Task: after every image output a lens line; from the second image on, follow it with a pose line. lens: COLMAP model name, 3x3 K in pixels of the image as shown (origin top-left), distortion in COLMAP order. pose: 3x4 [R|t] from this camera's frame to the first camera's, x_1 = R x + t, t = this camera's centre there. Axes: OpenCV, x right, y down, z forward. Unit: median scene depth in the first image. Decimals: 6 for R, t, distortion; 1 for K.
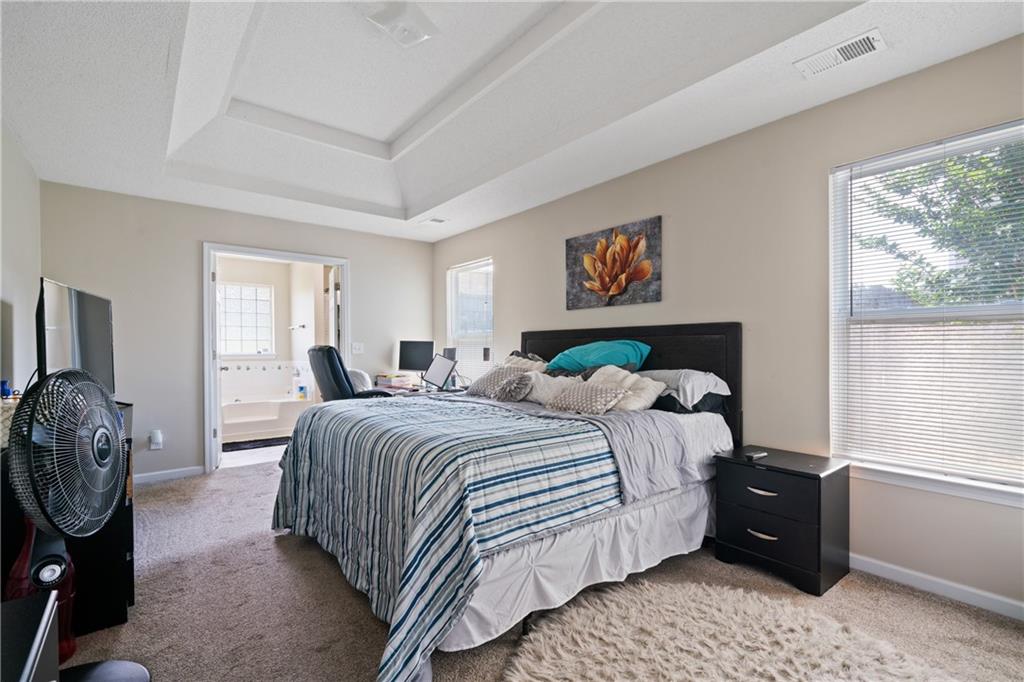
lens RADIAL K [[462.1, 0, 506.0], [0, 462.1, 347.7], [0, 0, 1]] dist [-0.002073, -0.000171]
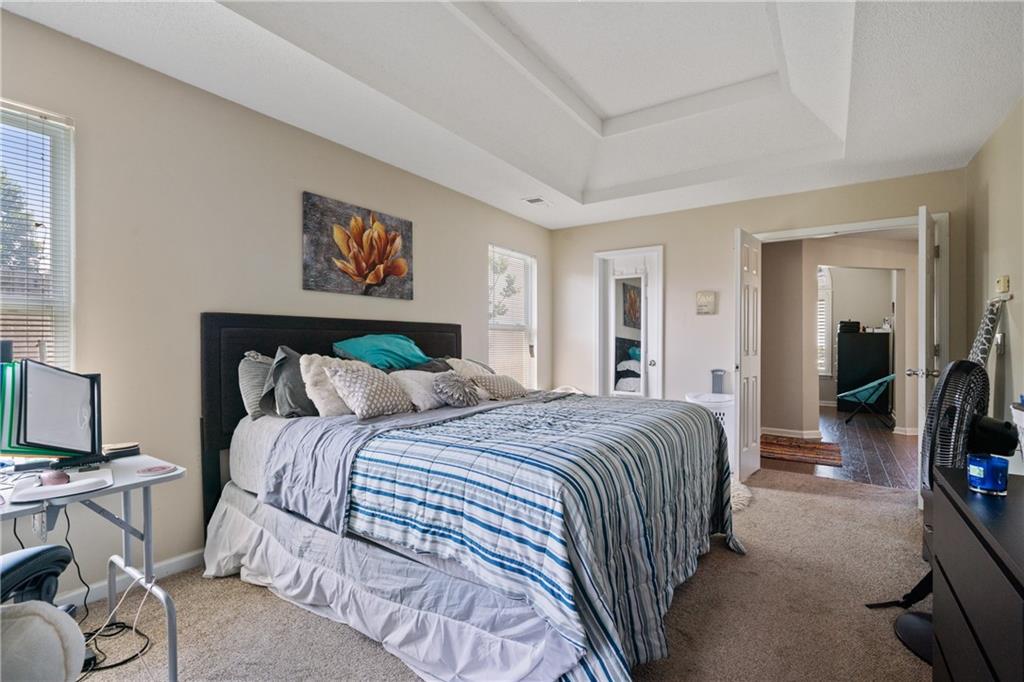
lens RADIAL K [[462.1, 0, 515.0], [0, 462.1, 342.2], [0, 0, 1]] dist [-0.002073, -0.000171]
pose [[-0.294376, -0.003337, 0.955684, -0.741846], [-0.005770, 0.999982, 0.001715, -0.002370], [-0.955672, -0.005009, -0.294390, 1.018269]]
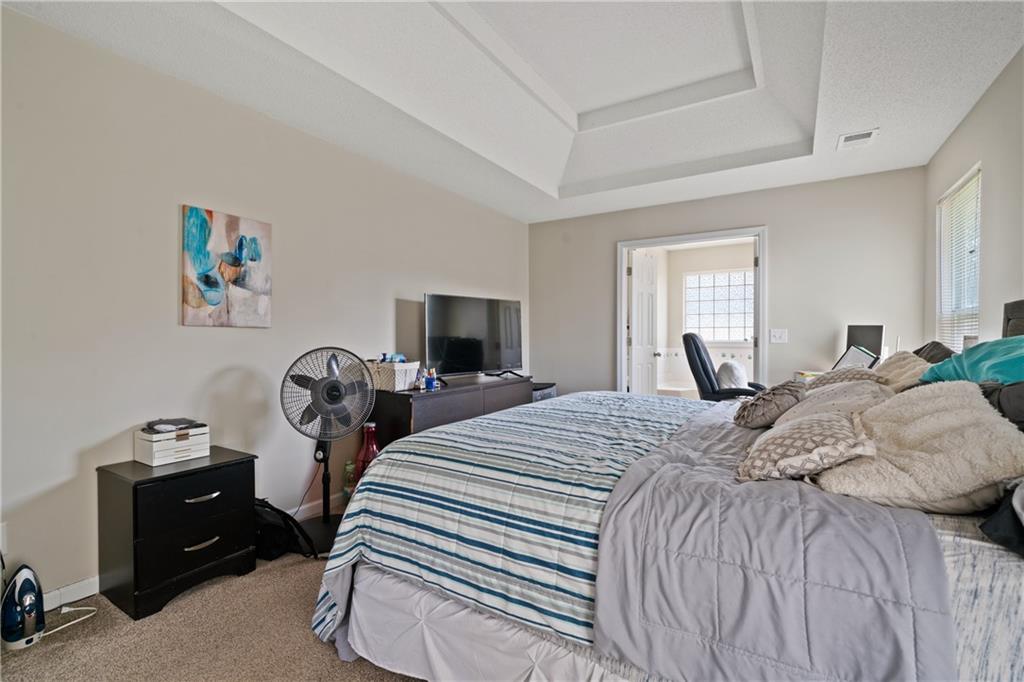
lens RADIAL K [[462.1, 0, 503.6], [0, 462.1, 339.7], [0, 0, 1]] dist [-0.002073, -0.000171]
pose [[0.322539, 0.010368, -0.946499, 0.405861], [0.000225, 0.999939, 0.011030, -0.001284], [0.946556, -0.003770, 0.322517, 0.435932]]
